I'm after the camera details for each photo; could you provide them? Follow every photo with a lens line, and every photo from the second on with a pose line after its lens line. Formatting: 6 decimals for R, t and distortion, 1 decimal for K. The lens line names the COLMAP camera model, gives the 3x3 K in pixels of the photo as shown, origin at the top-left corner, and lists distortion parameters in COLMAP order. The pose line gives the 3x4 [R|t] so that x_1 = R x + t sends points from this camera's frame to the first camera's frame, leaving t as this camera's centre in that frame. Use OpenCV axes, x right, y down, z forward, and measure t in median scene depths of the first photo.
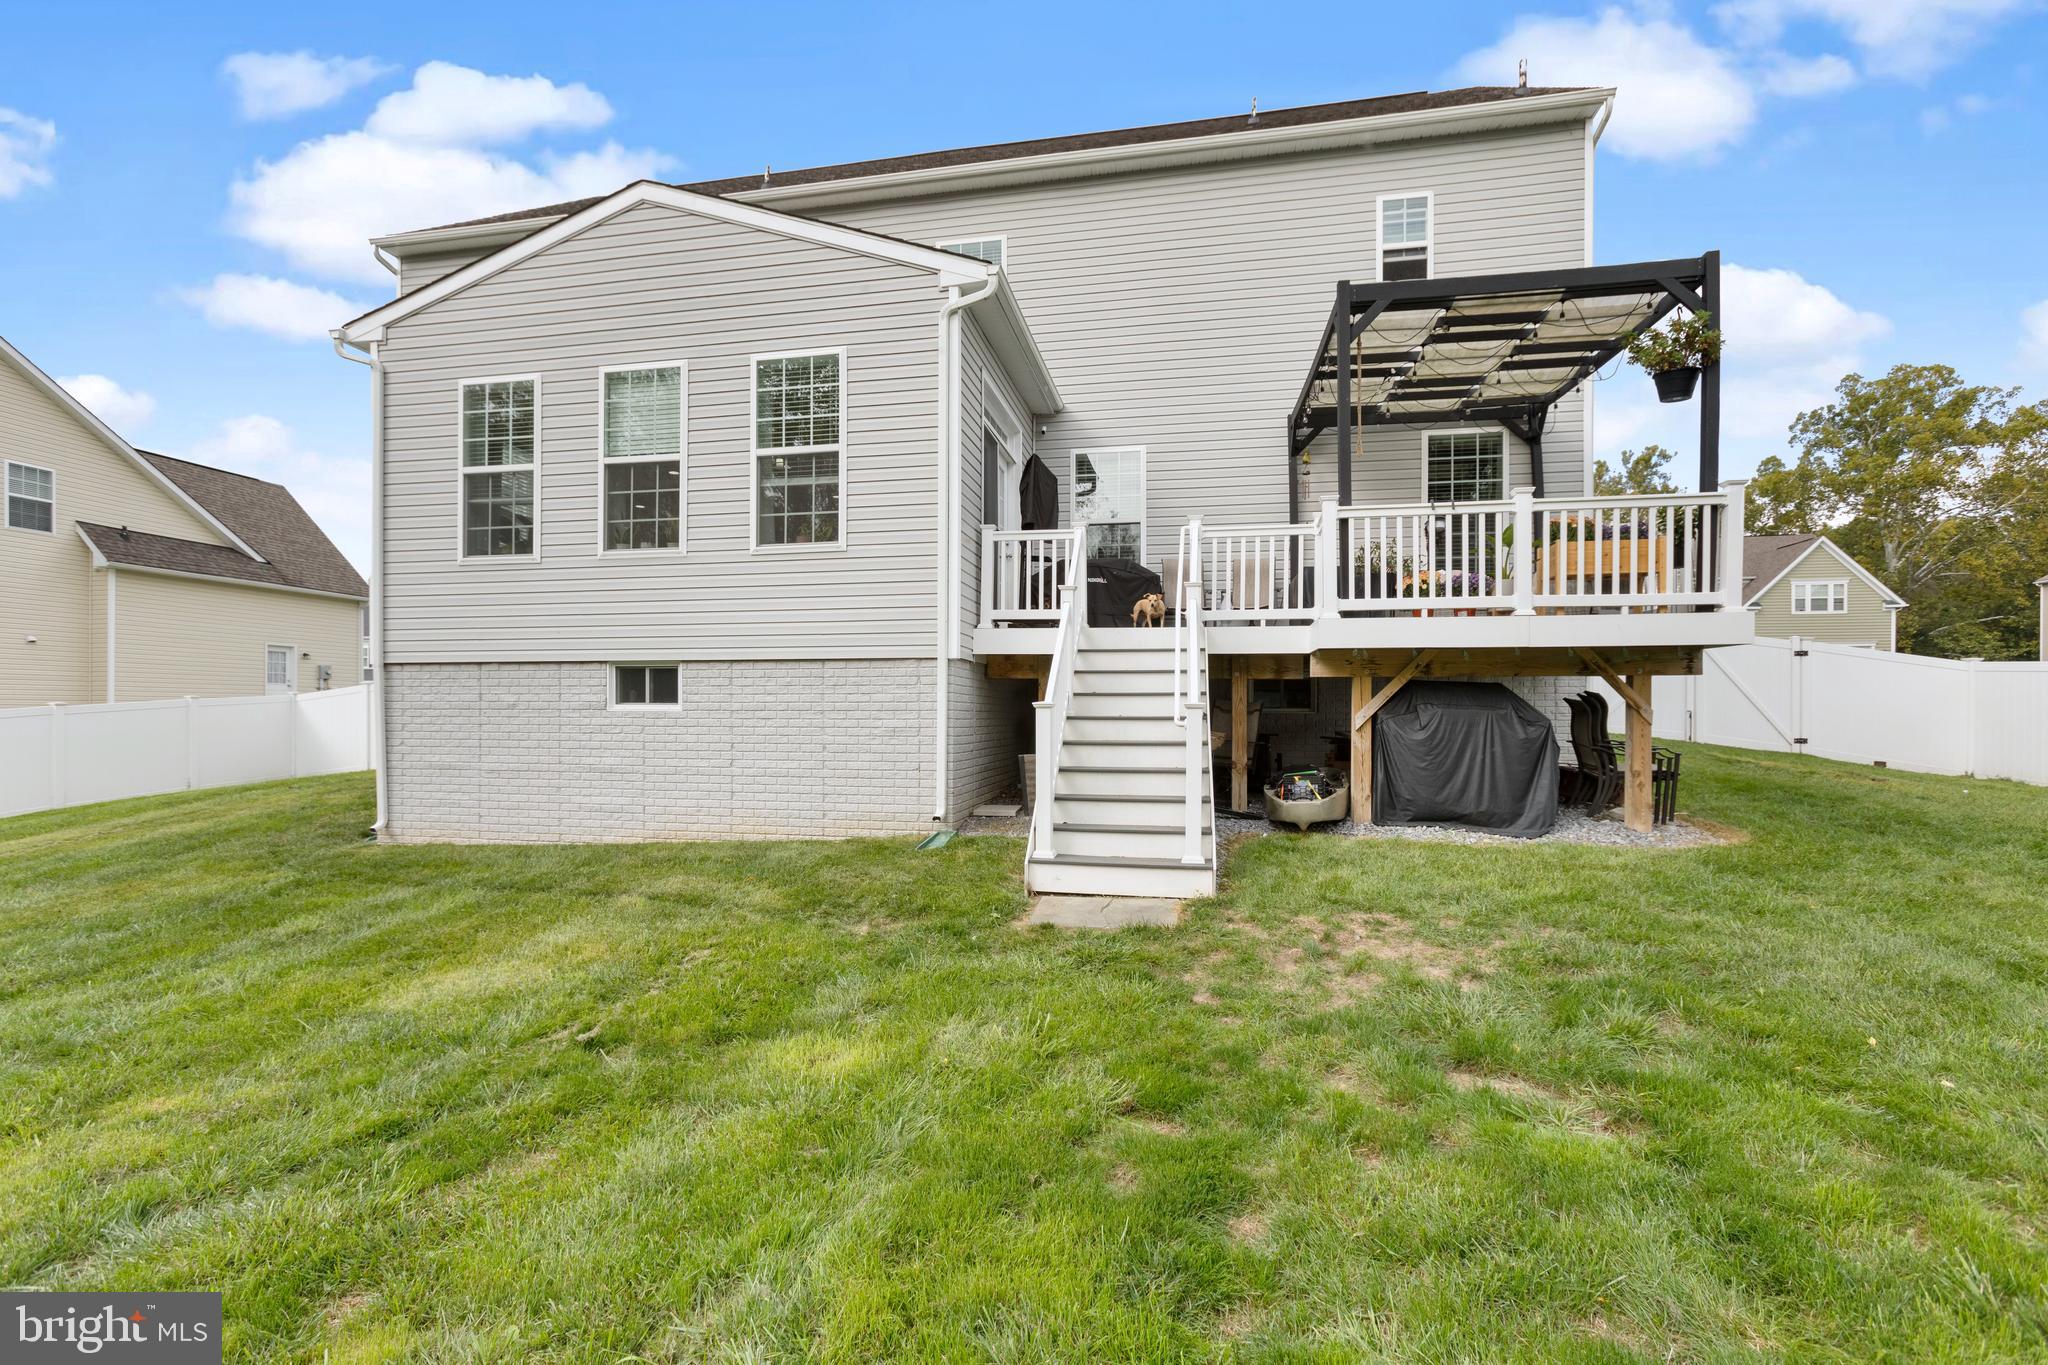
lens RADIAL K [[927.6, 0, 1020.0], [0, 927.6, 697.4], [0, 0, 1]] dist [-0.007246, 0.008349]
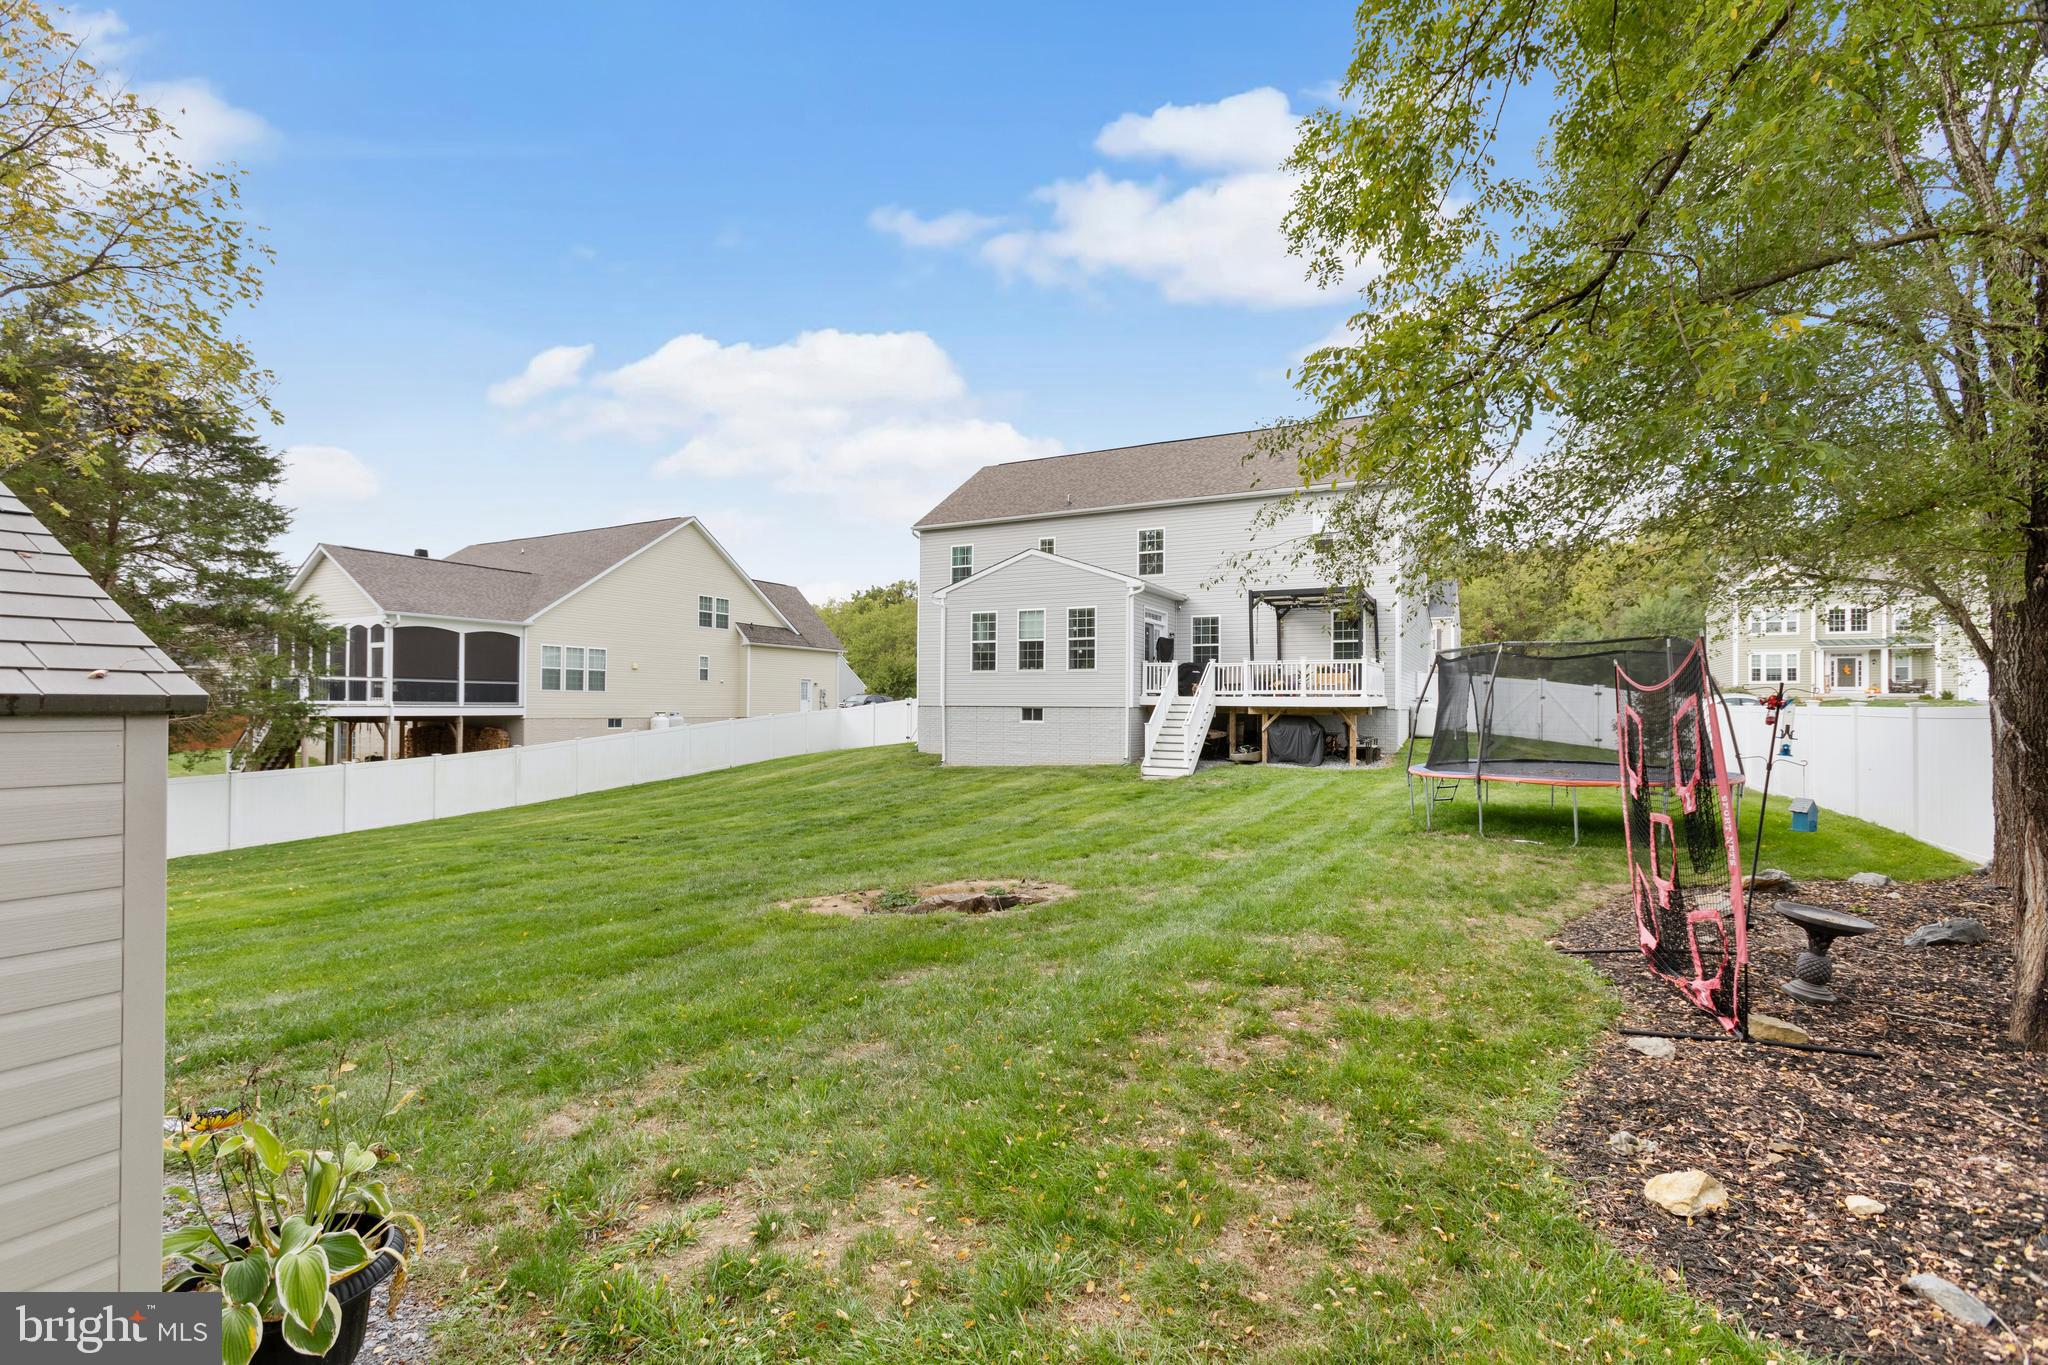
lens RADIAL K [[927.6, 0, 1024.3], [0, 927.6, 688.0], [0, 0, 1]] dist [-0.007246, 0.008349]
pose [[0.957332, -0.002272, -0.288982, 0.444009], [0.000628, 0.999983, -0.005780, -0.082187], [0.288990, 0.005352, 0.957317, -1.902433]]
